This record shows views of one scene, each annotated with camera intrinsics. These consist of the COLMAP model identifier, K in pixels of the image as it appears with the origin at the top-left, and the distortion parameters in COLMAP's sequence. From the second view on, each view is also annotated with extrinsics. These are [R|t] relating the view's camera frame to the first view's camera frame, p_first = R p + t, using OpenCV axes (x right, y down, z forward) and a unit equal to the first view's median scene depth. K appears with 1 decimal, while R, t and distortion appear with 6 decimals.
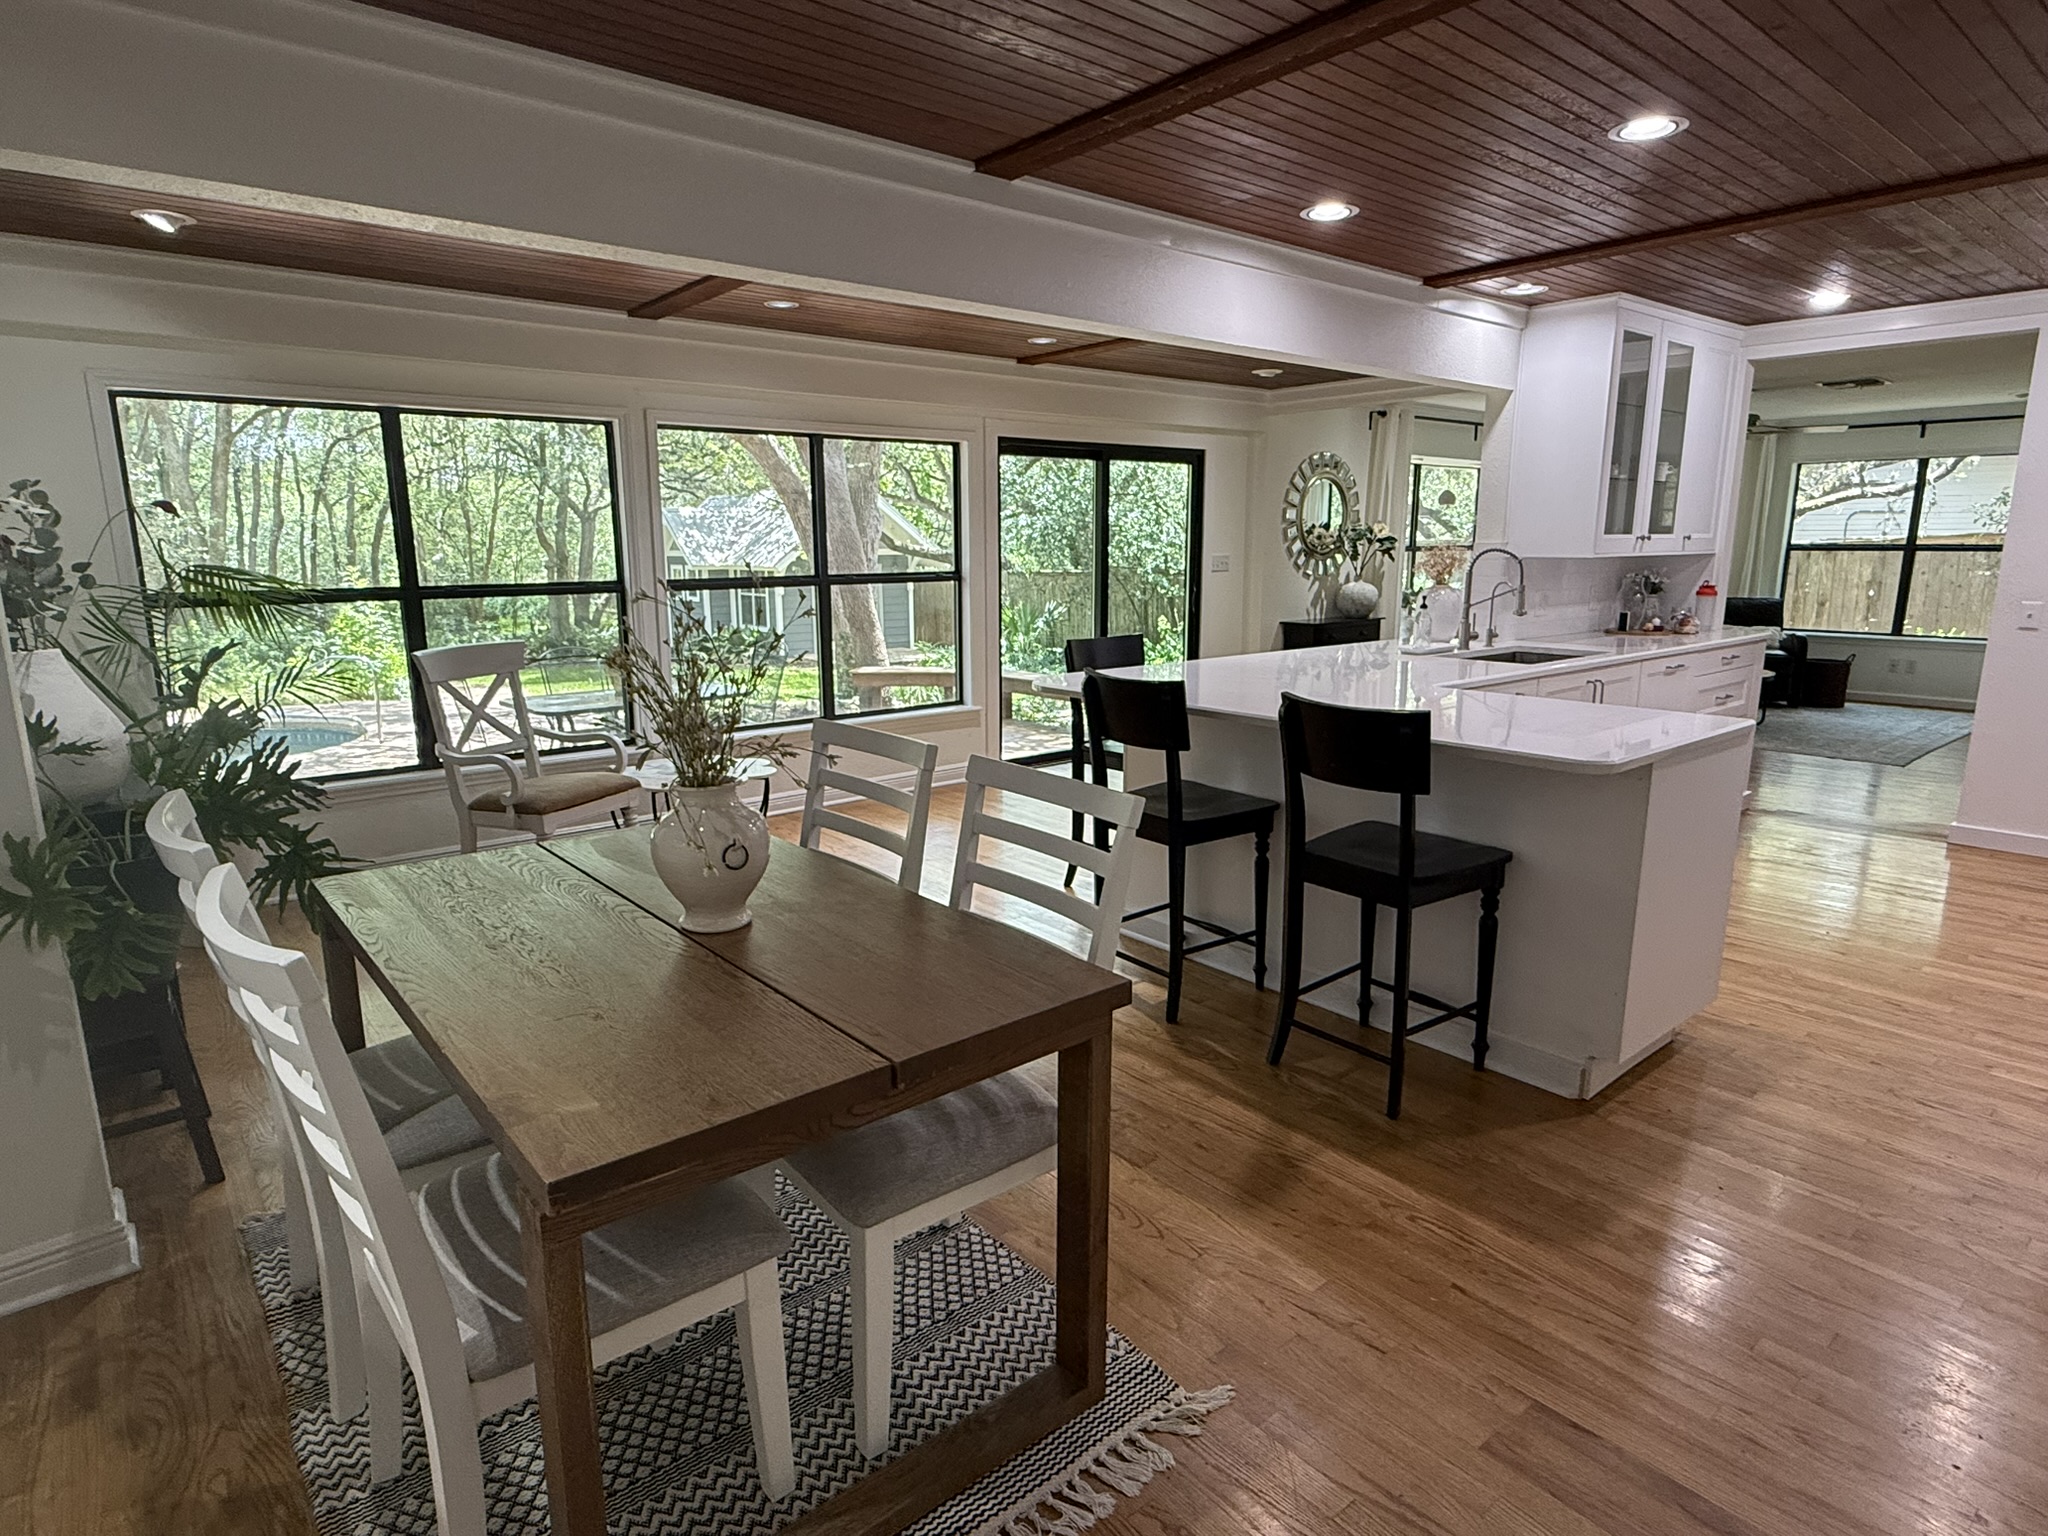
lens RADIAL K [[1124.6, 0, 1007.3], [0, 1124.6, 775.4], [0, 0, 1]] dist [-0.003550, -0.001070]
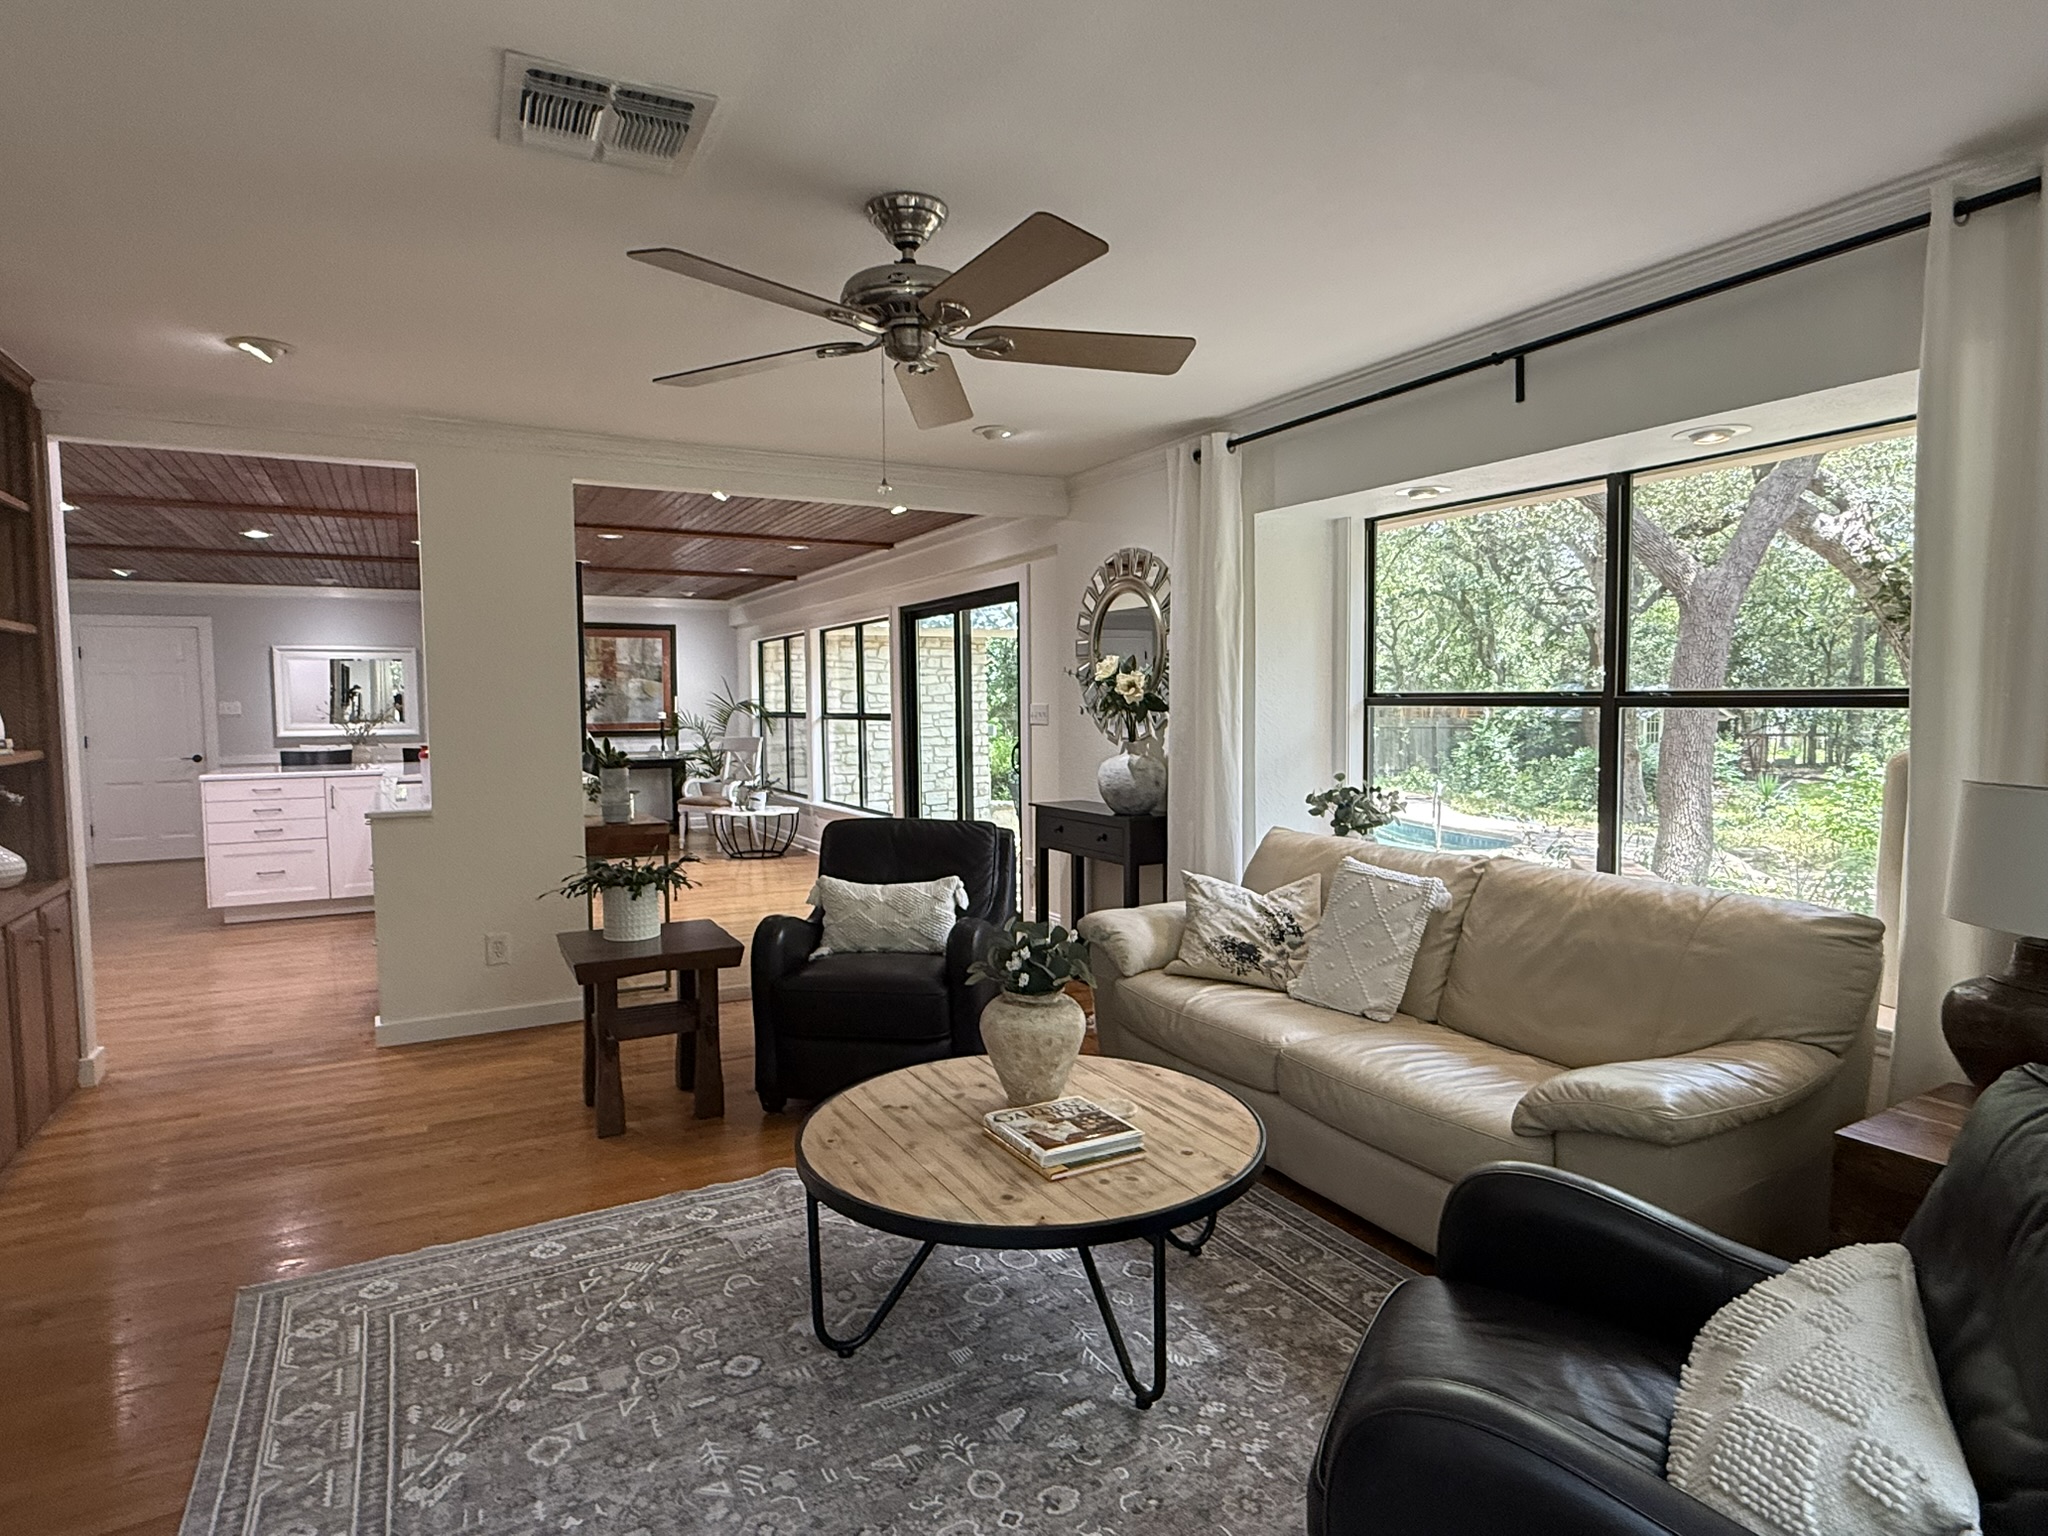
lens RADIAL K [[1131.5, 0, 988.5], [0, 1131.5, 772.0], [0, 0, 1]] dist [-0.001280, -0.000405]
pose [[-0.214577, 0.067306, -0.974385, 0.935840], [-0.189967, 0.975695, 0.109230, -0.217230], [0.958055, 0.208539, -0.196576, 1.069420]]
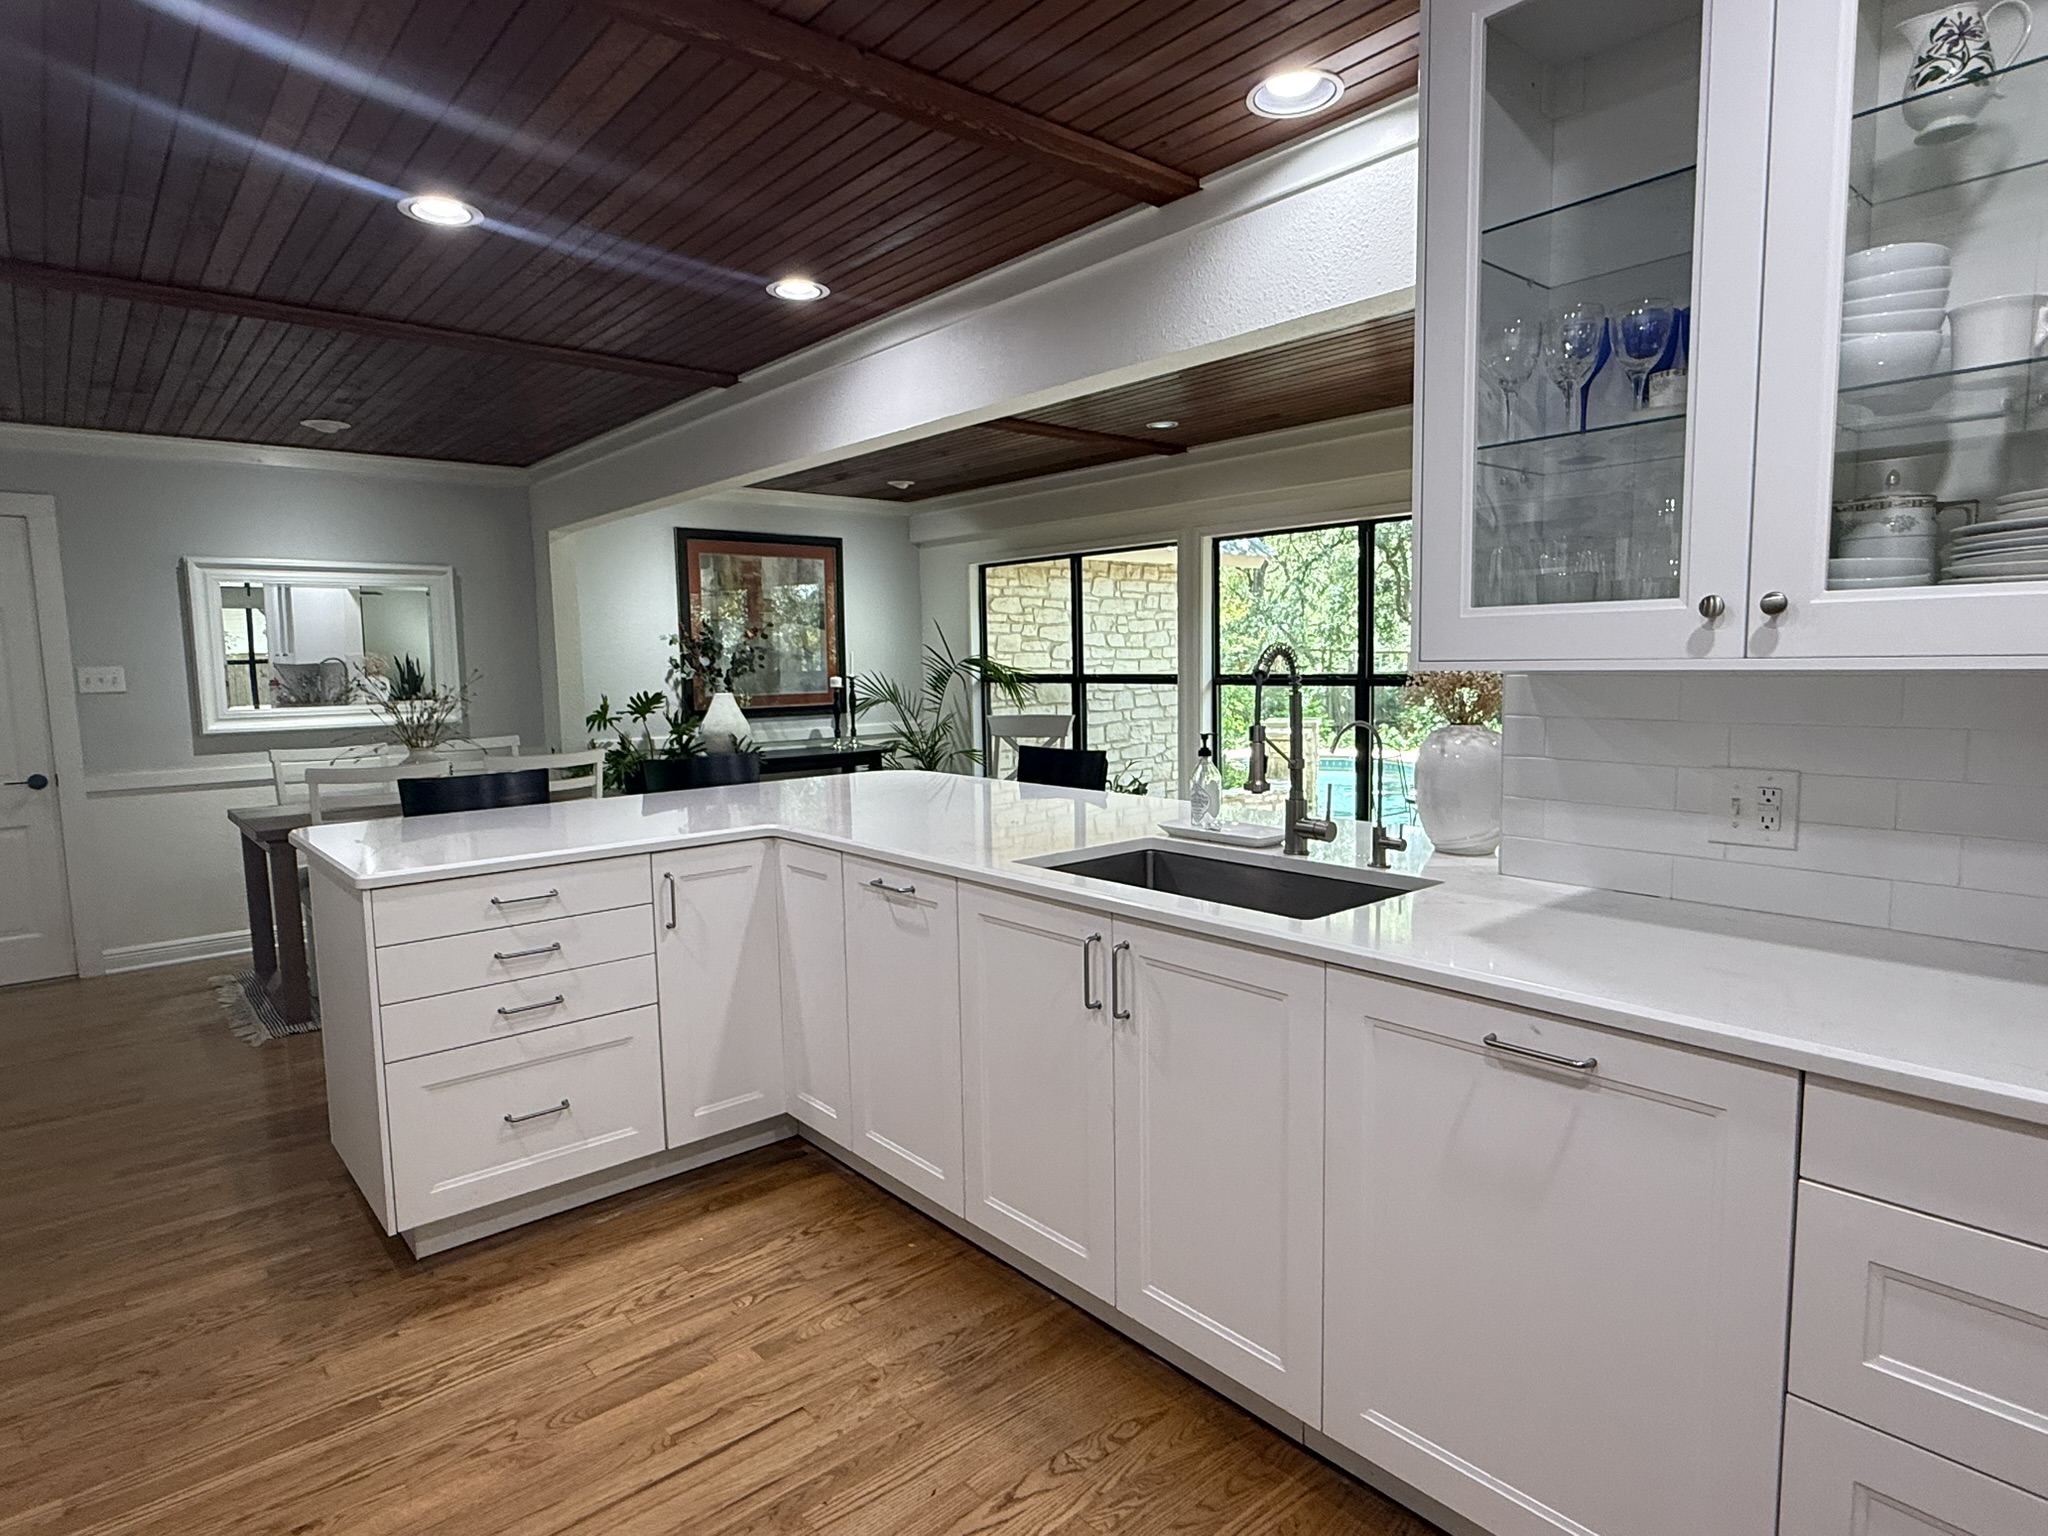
lens RADIAL K [[1124.6, 0, 1007.3], [0, 1124.6, 775.4], [0, 0, 1]] dist [-0.003550, -0.001070]
pose [[0.014489, 0.109763, -0.993852, 0.585160], [-0.185555, 0.976987, 0.105195, -0.114257], [0.982527, 0.182890, 0.034522, 0.570130]]
